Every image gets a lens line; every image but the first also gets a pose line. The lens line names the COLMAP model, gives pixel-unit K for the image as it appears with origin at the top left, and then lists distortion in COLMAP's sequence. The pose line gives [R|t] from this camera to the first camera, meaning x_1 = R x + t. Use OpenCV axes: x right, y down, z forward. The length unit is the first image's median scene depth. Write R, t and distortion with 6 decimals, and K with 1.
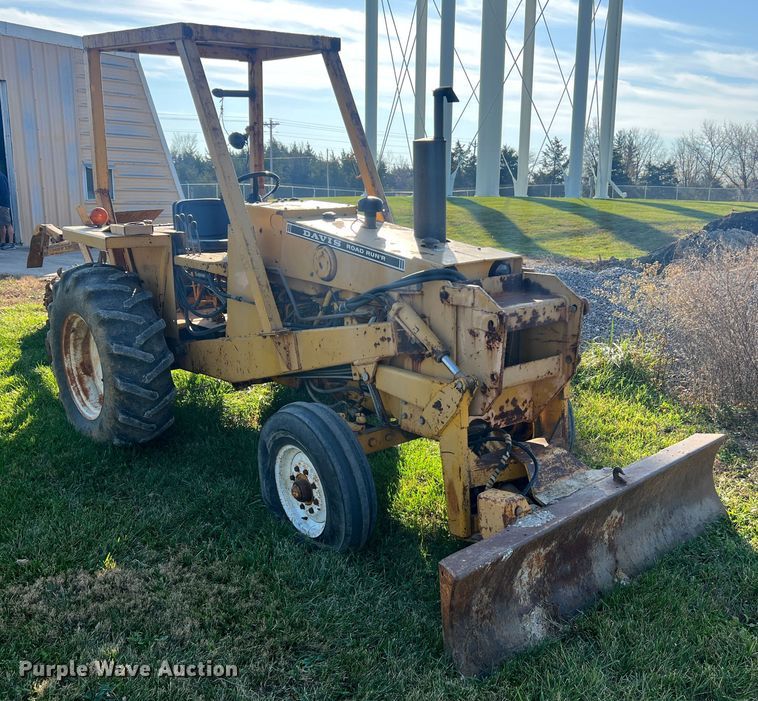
lens RADIAL K [[803.6, 0, 378.9], [0, 803.6, 349.5], [0, 0, 1]] dist [0.005129, 0.000000]
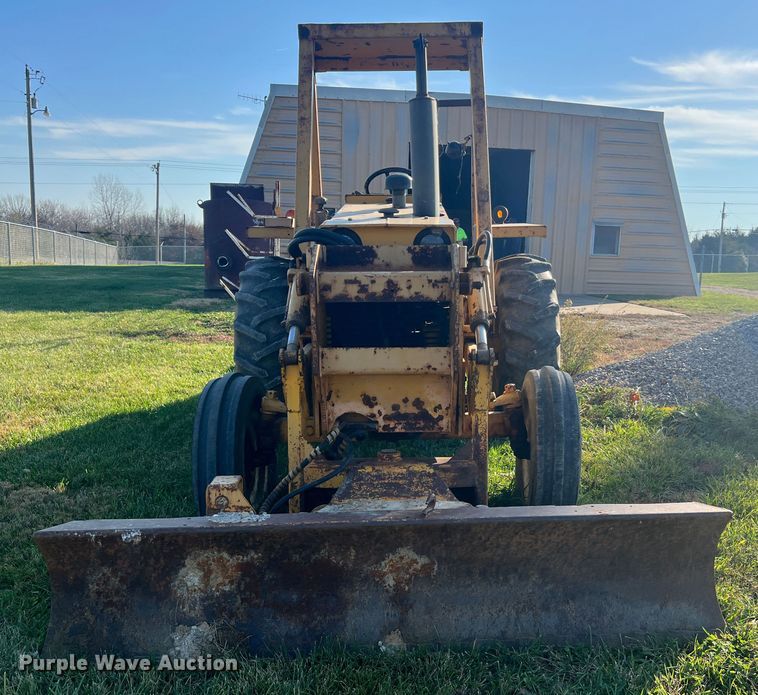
lens RADIAL K [[759.1, 0, 379.0], [0, 759.1, 348.6], [0, 0, 1]] dist [0.009199, 0.000000]
pose [[0.791198, 0.096753, -0.603858, 0.595699], [-0.137891, 0.990203, -0.022016, 0.033141], [0.595811, 0.100685, 0.796788, 0.368611]]
